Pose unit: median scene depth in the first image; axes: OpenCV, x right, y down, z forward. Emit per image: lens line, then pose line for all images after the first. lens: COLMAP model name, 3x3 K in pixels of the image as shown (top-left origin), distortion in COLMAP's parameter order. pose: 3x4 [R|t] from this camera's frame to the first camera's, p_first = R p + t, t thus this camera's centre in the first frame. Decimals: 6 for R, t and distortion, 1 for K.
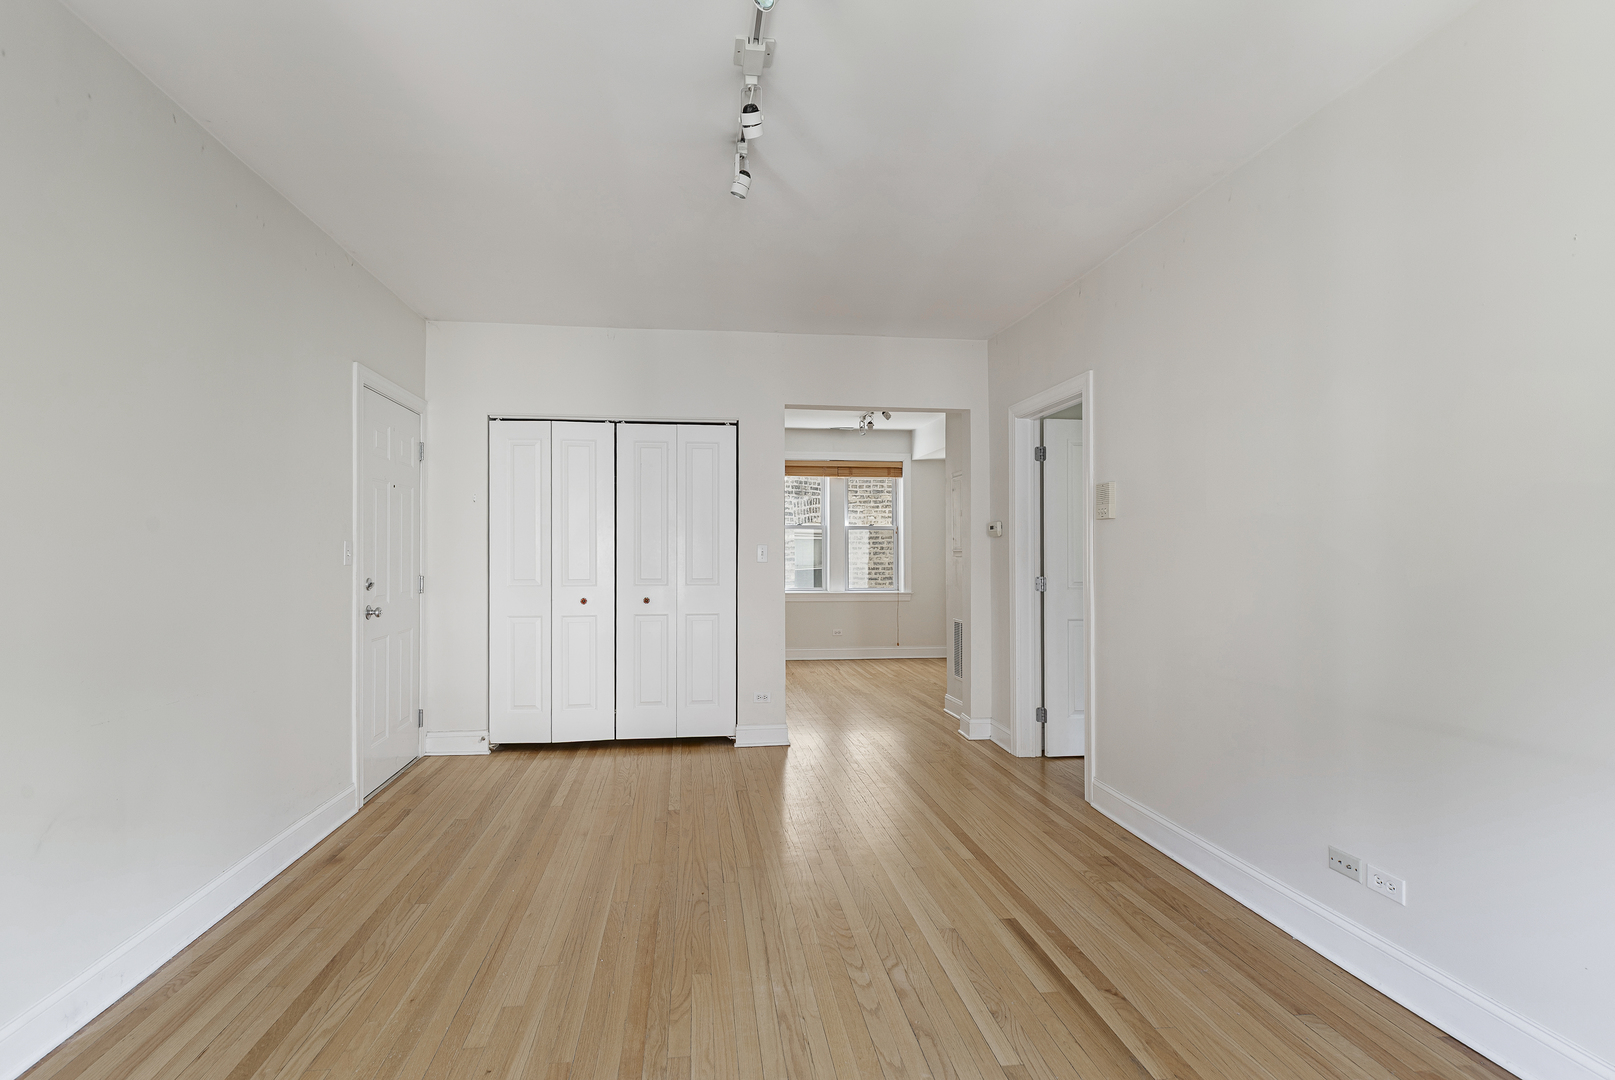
lens RADIAL K [[731.3, 0, 797.2], [0, 731.3, 538.2], [0, 0, 1]] dist [0.002536, 0.000310]
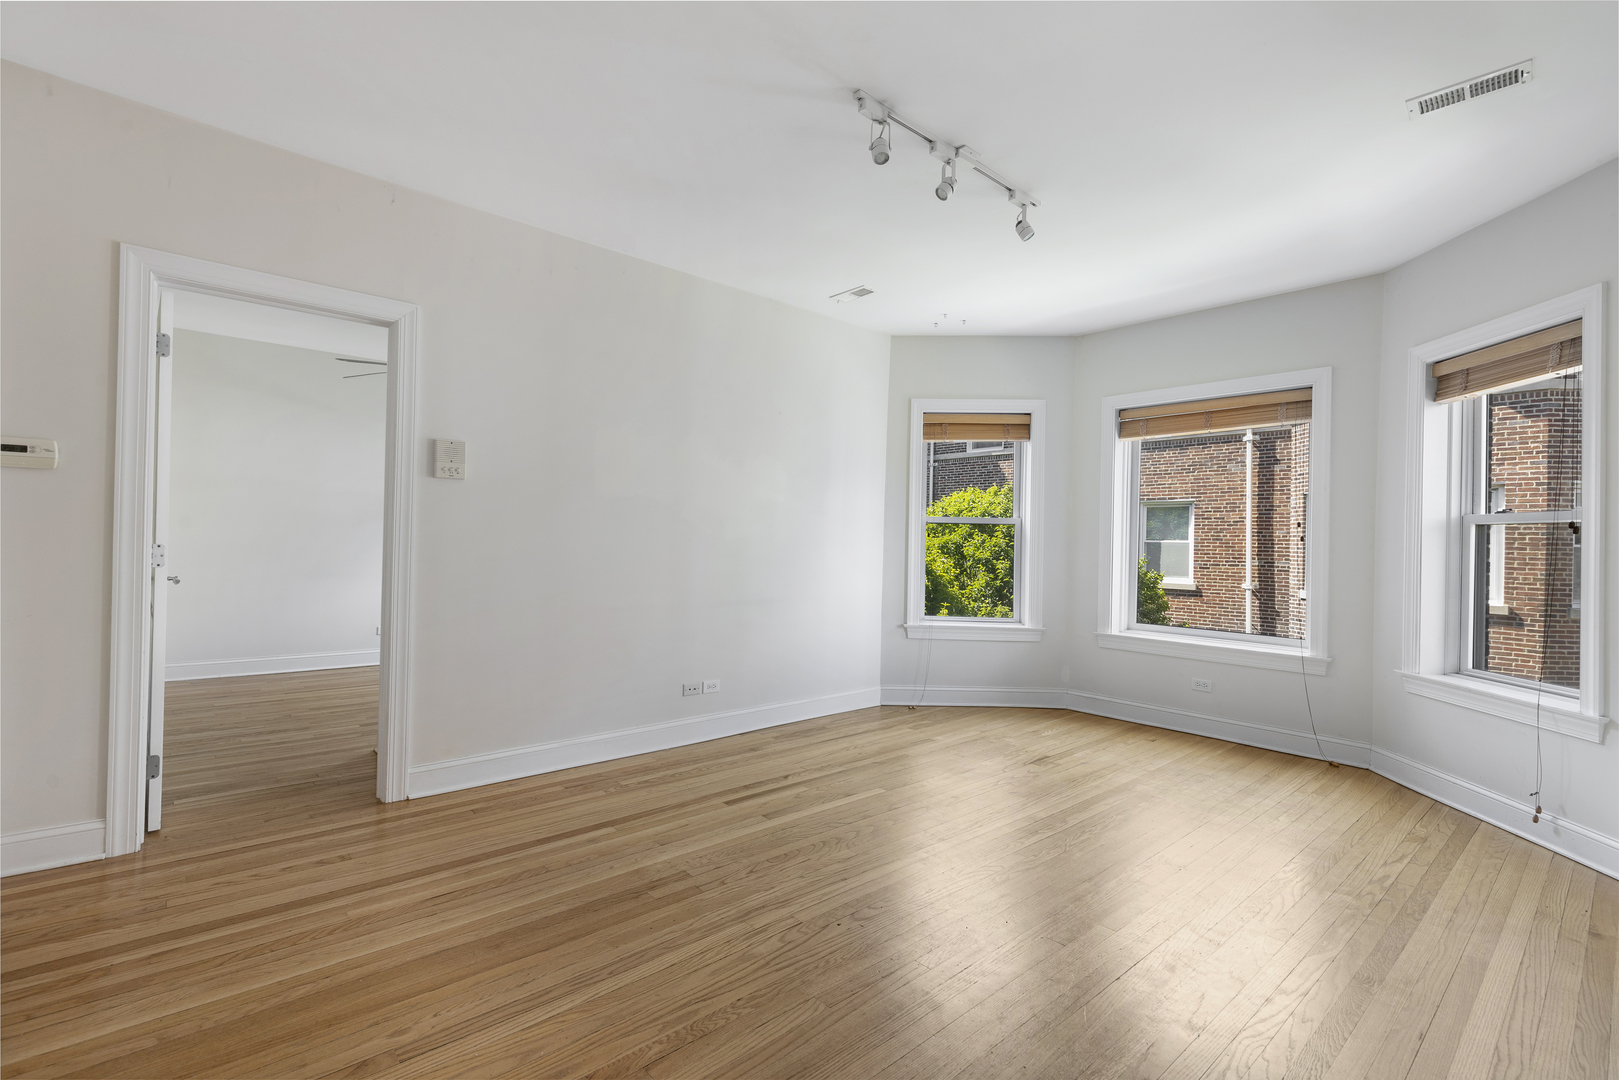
lens RADIAL K [[728.9, 0, 809.5], [0, 728.9, 540.0], [0, 0, 1]] dist [0.009092, -0.000260]
pose [[-0.549981, -0.019859, 0.834941, -0.728281], [-0.041818, 0.999118, -0.003782, 0.052623], [-0.834130, -0.036996, -0.550326, 1.378032]]
